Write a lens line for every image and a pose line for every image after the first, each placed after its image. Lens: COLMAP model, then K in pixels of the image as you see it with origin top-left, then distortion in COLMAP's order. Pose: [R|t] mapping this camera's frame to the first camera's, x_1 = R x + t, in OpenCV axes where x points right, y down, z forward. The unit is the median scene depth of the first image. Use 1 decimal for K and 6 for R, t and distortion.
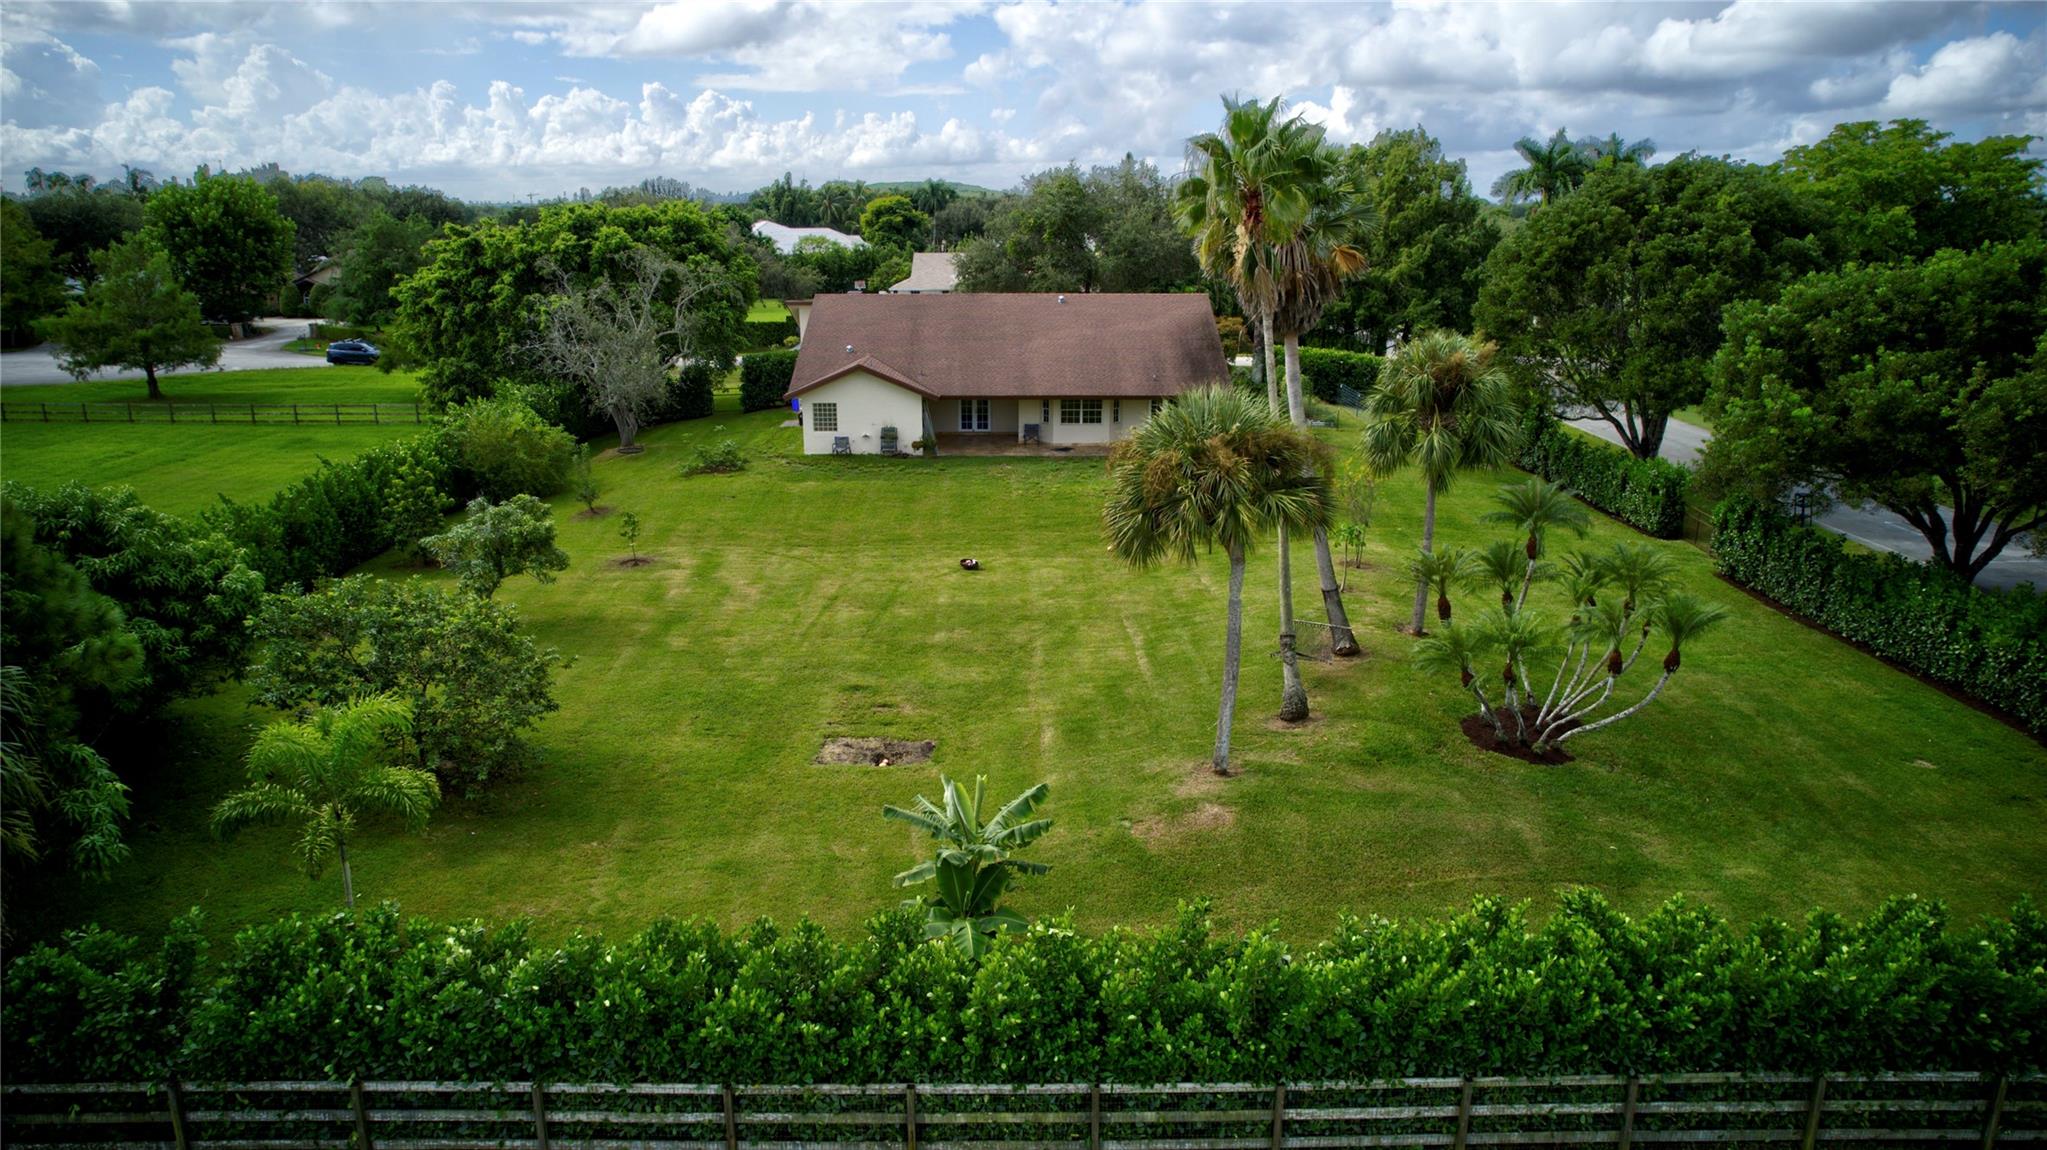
lens RADIAL K [[1305.7, 0, 1022.4], [0, 1305.7, 582.6], [0, 0, 1]] dist [-0.075227, 0.066214]
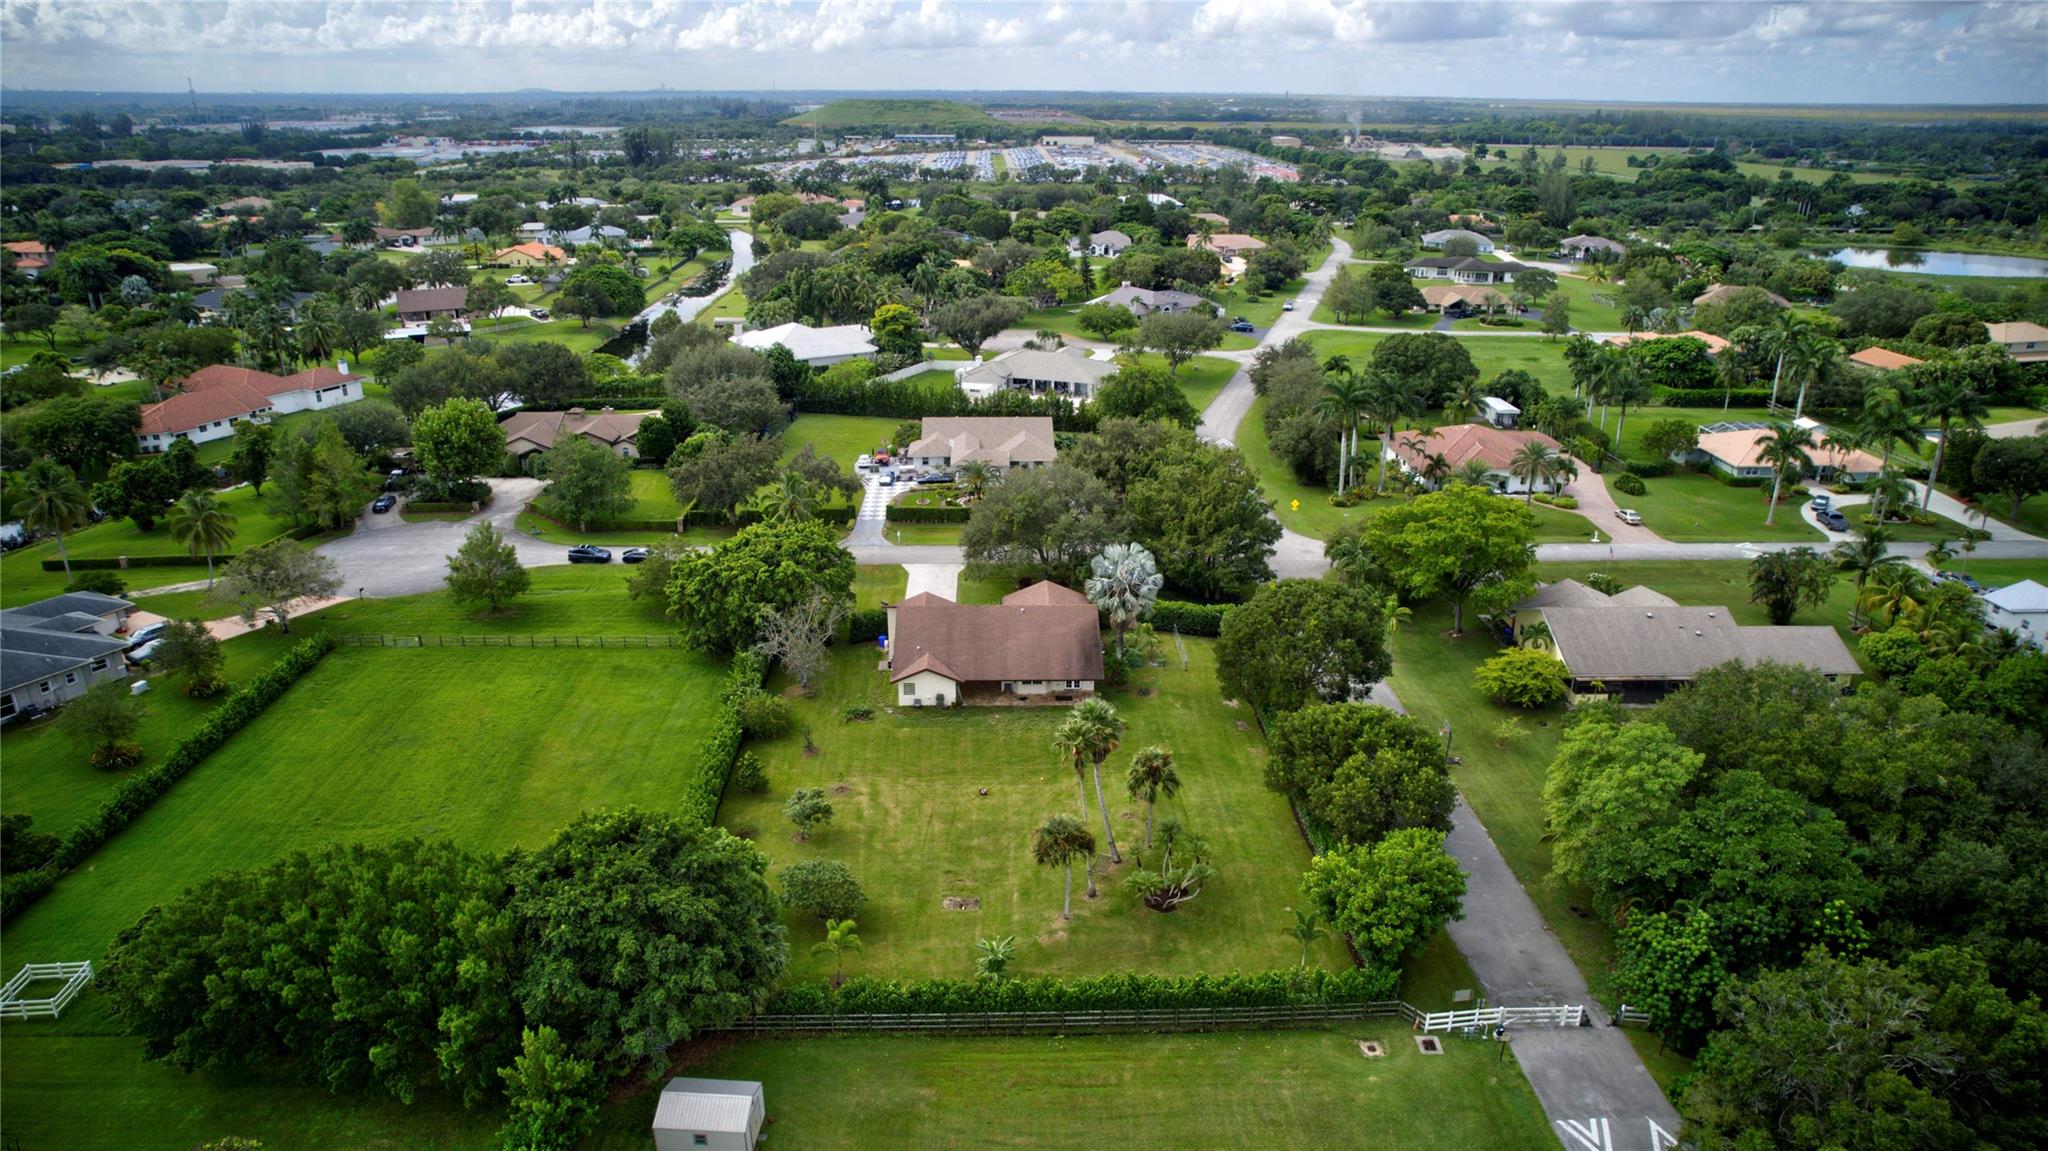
lens RADIAL K [[1306.4, 0, 1027.5], [0, 1306.4, 579.1], [0, 0, 1]] dist [-0.075227, 0.066214]
pose [[0.999651, -0.002549, 0.026283, -0.030286], [0.000450, 0.996830, 0.079558, -0.870725], [-0.026403, -0.079519, 0.996484, -1.998731]]
